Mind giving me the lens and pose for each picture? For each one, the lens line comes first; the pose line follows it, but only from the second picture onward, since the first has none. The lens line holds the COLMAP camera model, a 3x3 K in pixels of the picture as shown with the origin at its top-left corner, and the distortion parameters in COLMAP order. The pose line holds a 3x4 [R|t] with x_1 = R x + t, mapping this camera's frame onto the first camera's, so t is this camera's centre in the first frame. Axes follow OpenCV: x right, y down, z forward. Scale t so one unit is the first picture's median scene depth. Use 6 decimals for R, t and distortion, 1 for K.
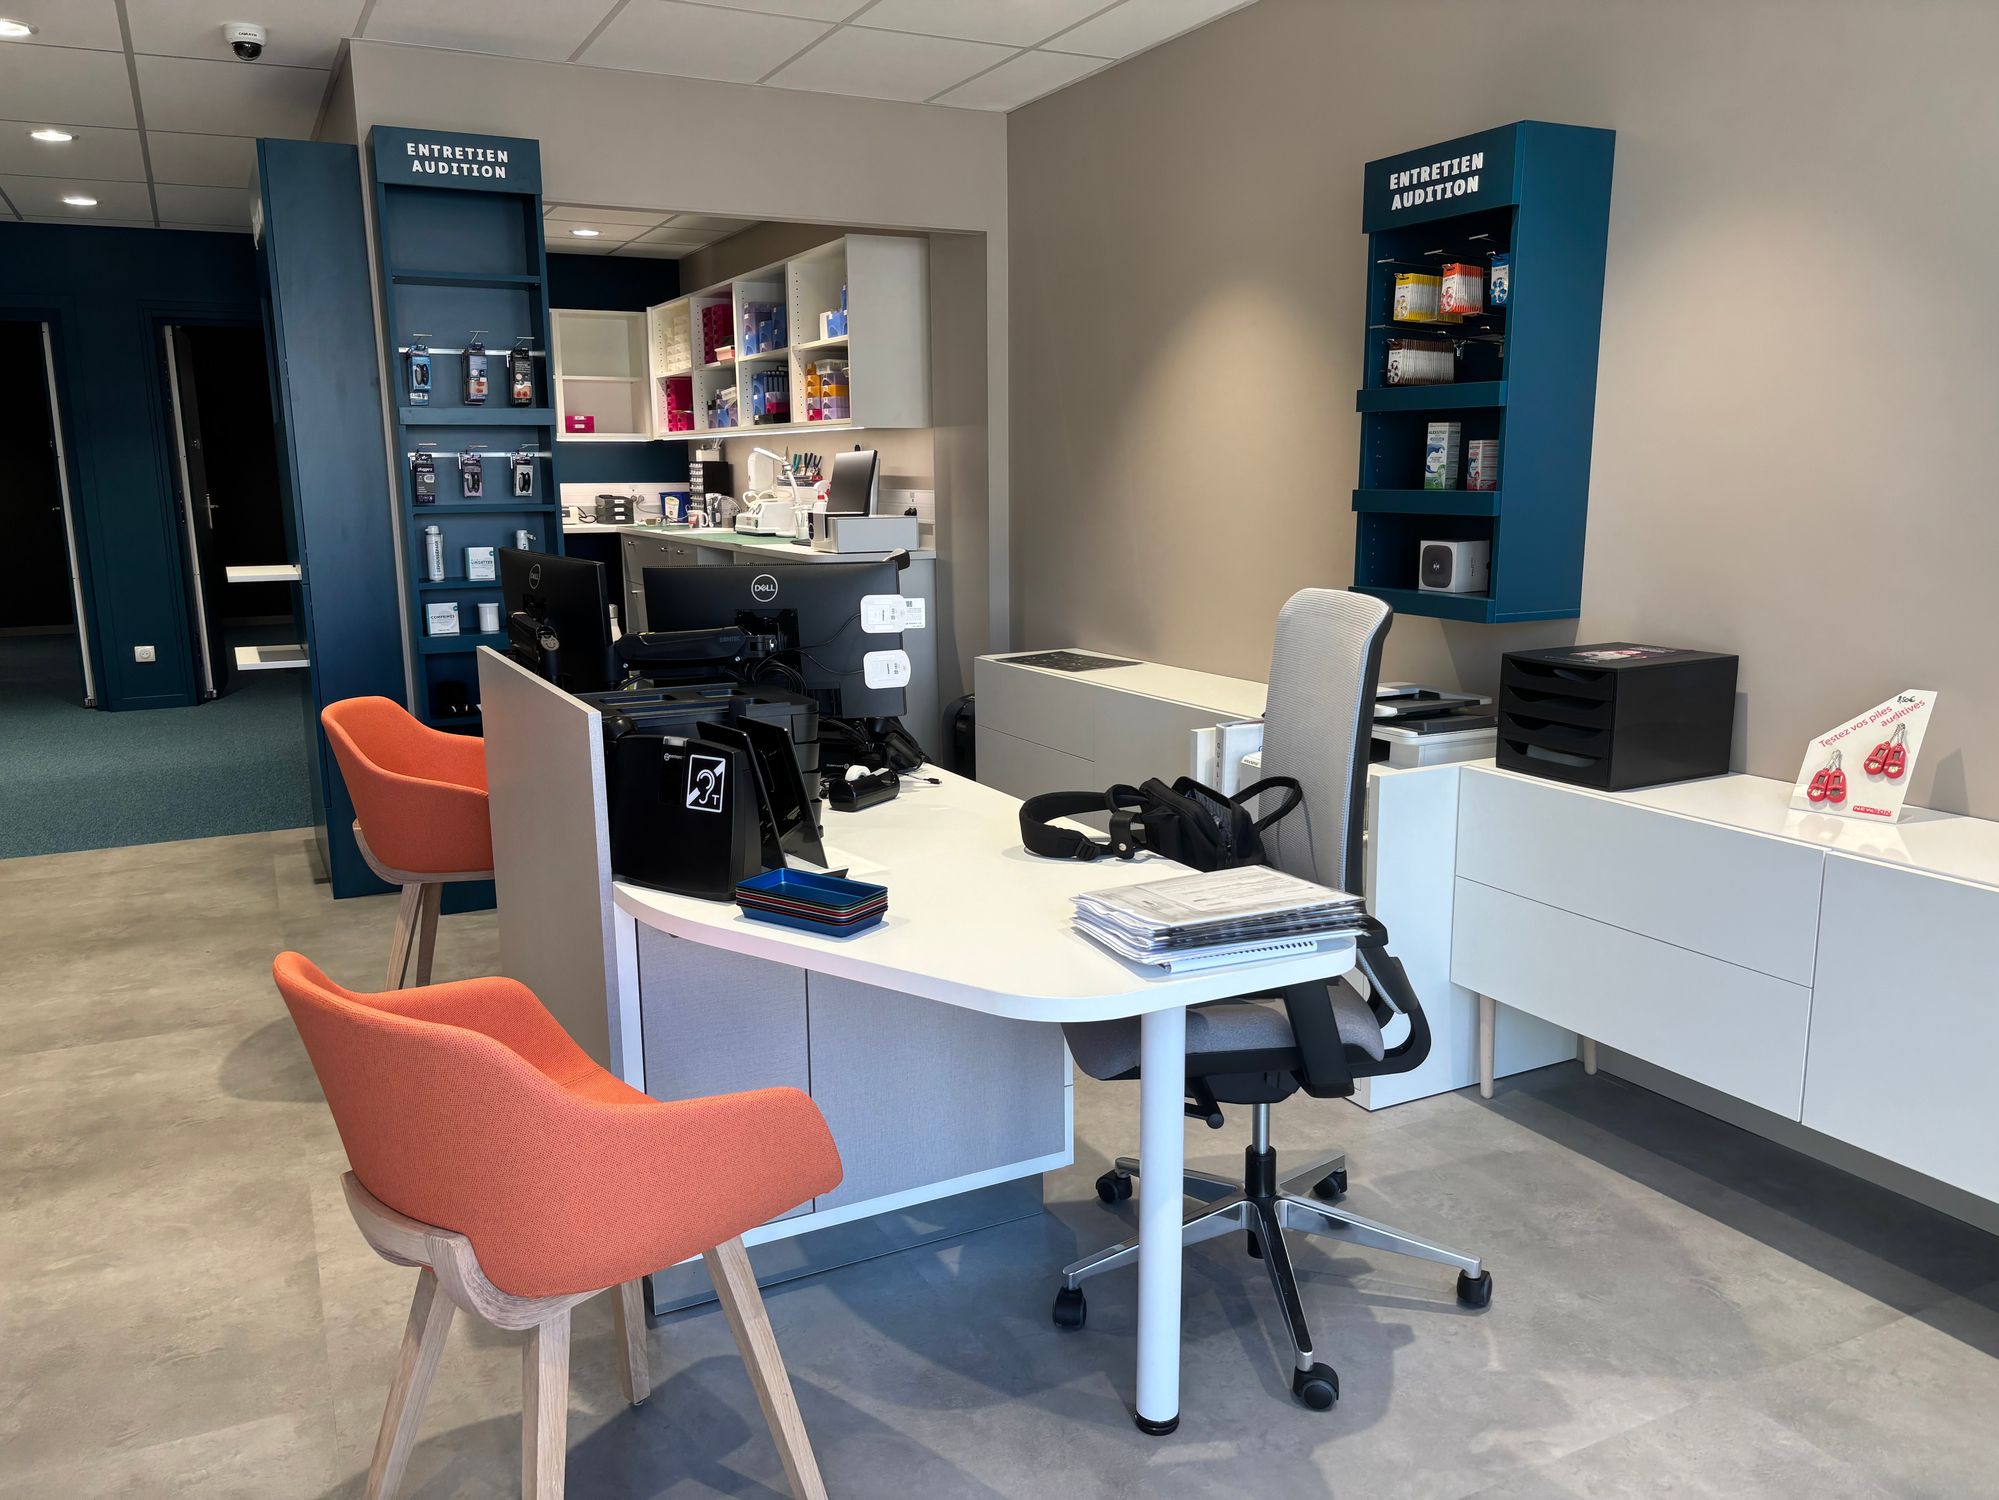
lens RADIAL K [[1507.3, 0, 999.5], [0, 1507.3, 750.0], [0, 0, 1]] dist [0.006215, 0.001684]
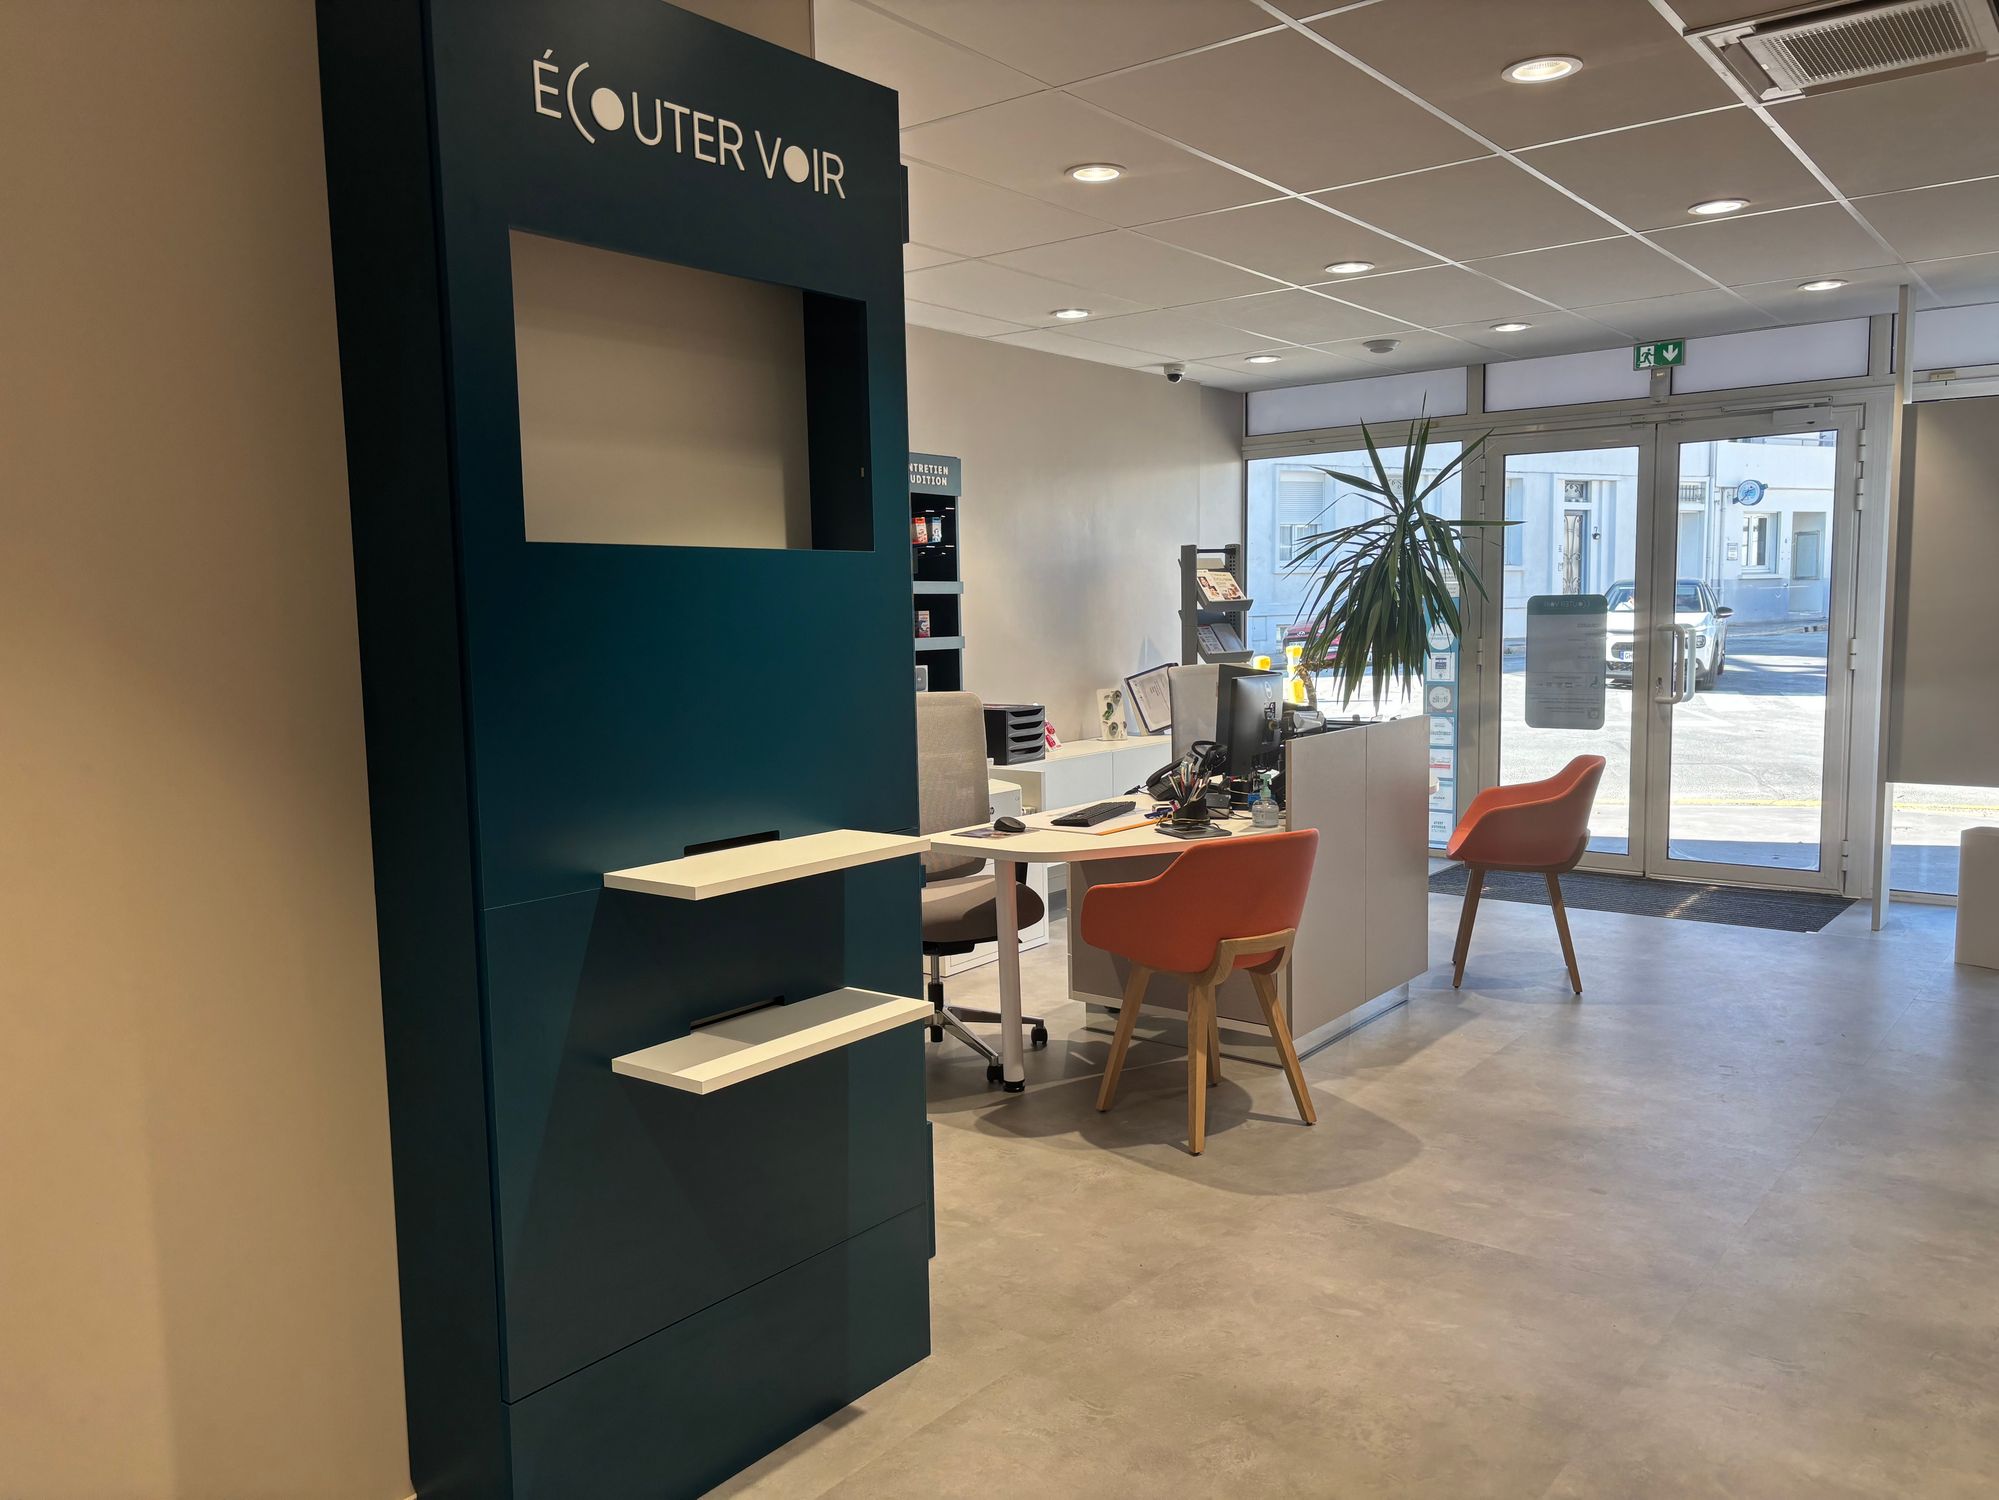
lens RADIAL K [[1507.3, 0, 999.5], [0, 1507.3, 750.0], [0, 0, 1]] dist [0.006215, 0.001684]
pose [[-0.411392, -0.072348, 0.908583, -1.259538], [0.193217, 0.967267, 0.164507, -0.289709], [-0.890743, 0.243230, -0.383947, 1.480657]]
